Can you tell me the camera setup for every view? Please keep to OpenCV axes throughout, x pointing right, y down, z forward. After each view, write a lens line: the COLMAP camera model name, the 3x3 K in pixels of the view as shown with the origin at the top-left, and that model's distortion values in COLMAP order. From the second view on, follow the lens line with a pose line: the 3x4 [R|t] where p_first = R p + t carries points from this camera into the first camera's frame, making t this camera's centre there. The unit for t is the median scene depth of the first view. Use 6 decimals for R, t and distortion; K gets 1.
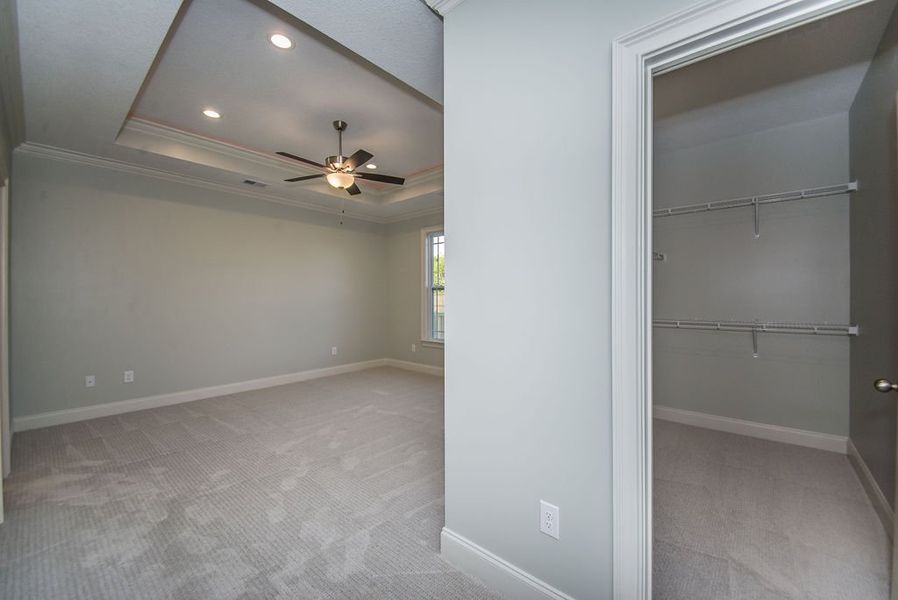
lens RADIAL K [[357.2, 0, 451.4], [0, 357.2, 306.4], [0, 0, 1]] dist [-0.019966, -0.002686]
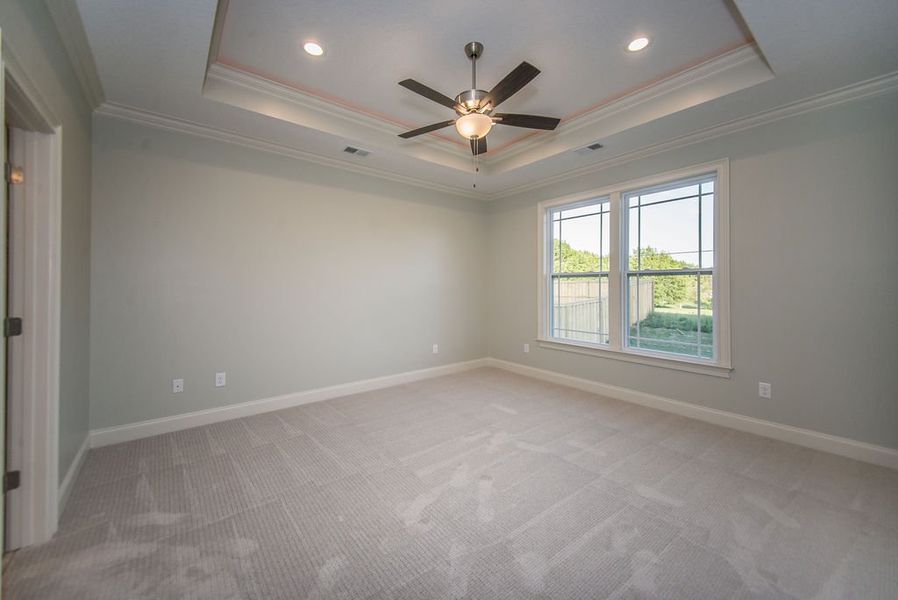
lens RADIAL K [[357.2, 0, 454.1], [0, 357.2, 297.6], [0, 0, 1]] dist [-0.019966, -0.002686]
pose [[0.982157, 0.006722, -0.187943, -0.190630], [-0.005326, 0.999954, 0.007932, -0.010088], [0.187987, -0.006789, 0.982148, 0.249594]]
